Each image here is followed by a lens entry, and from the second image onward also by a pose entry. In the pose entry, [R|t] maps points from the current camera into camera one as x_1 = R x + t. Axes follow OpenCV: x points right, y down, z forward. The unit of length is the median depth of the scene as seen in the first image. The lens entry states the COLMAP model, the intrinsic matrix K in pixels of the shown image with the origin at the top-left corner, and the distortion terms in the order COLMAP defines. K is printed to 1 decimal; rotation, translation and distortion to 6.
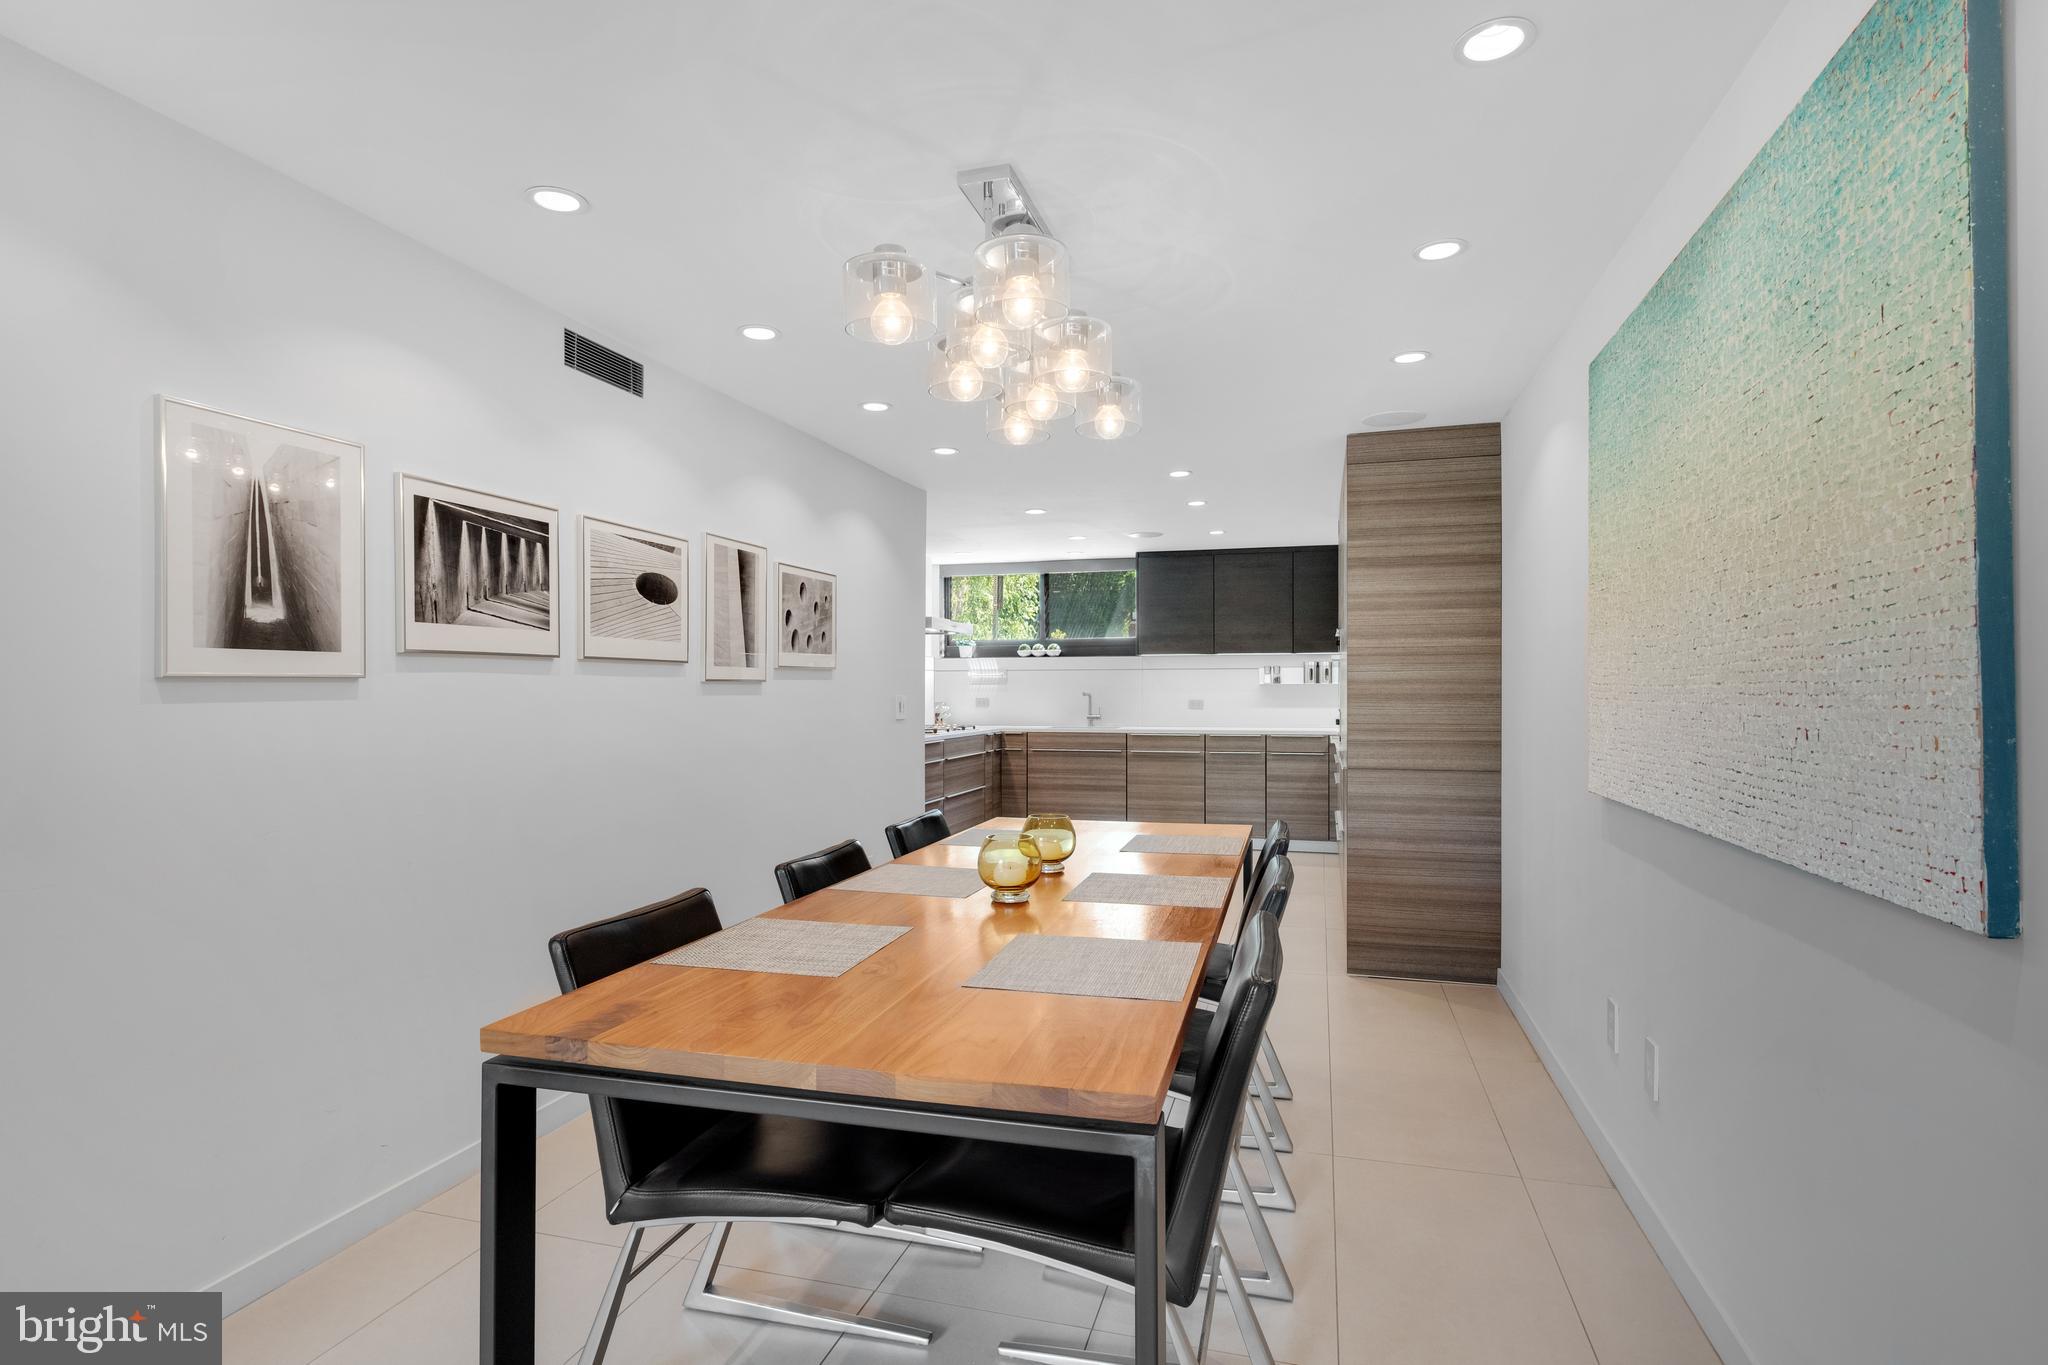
lens RADIAL K [[1025.3, 0, 1024.0], [0, 1025.3, 682.5], [0, 0, 1]] dist [0.001983, 0.000264]
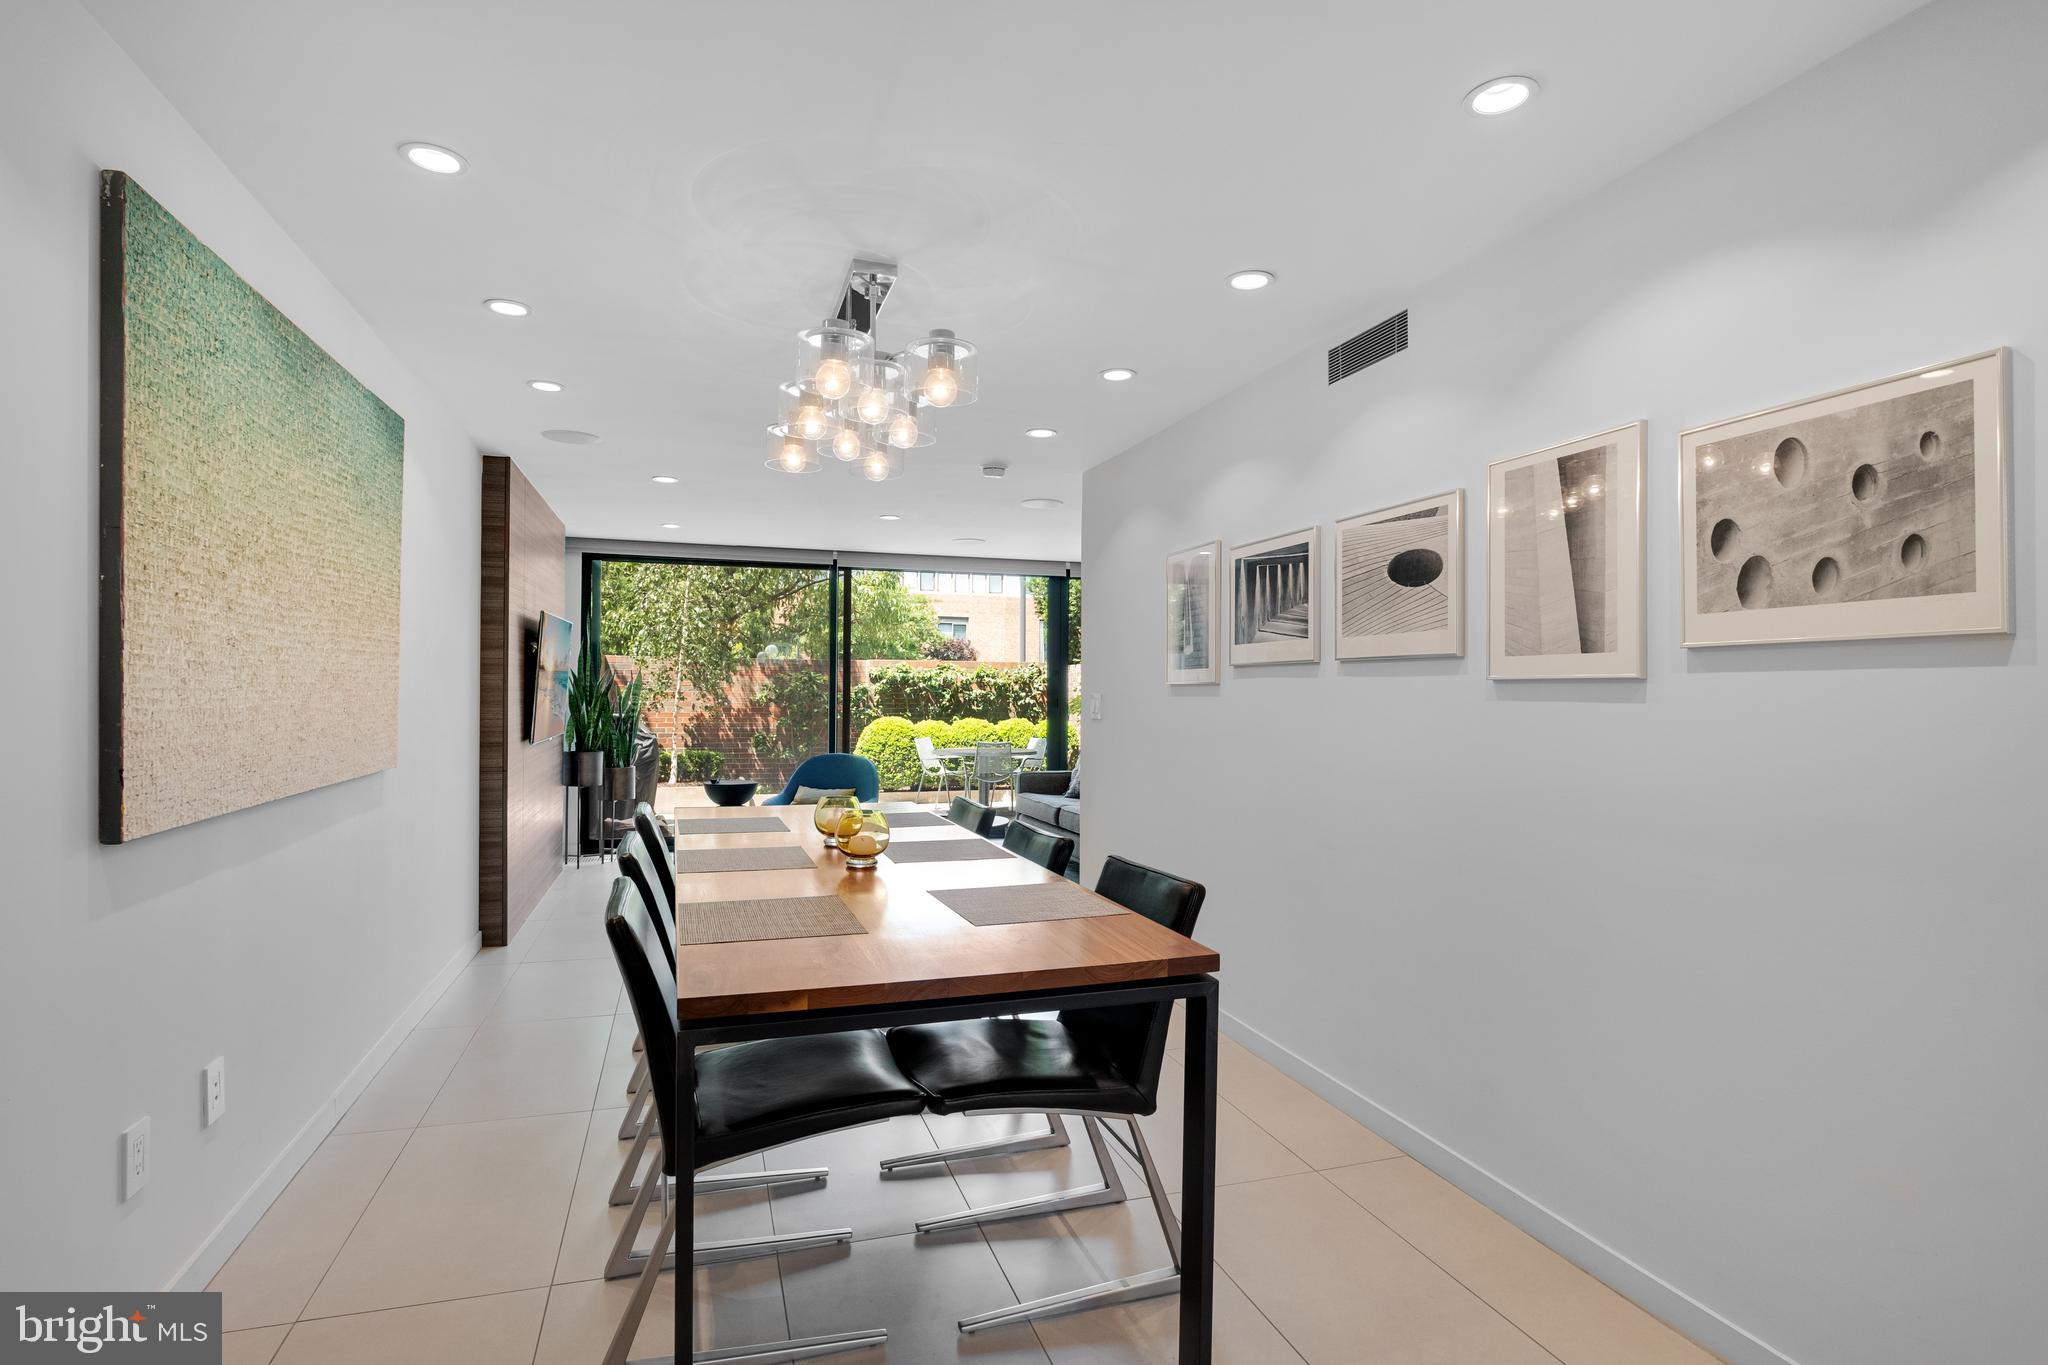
lens RADIAL K [[1027.6, 0, 1024.0], [0, 1027.6, 682.5], [0, 0, 1]] dist [-0.029041, 0.000358]
pose [[-0.828428, -0.006370, -0.560059, 0.387555], [0.000643, 0.999924, -0.012324, 0.010506], [0.560095, -0.010570, -0.828361, 1.629089]]
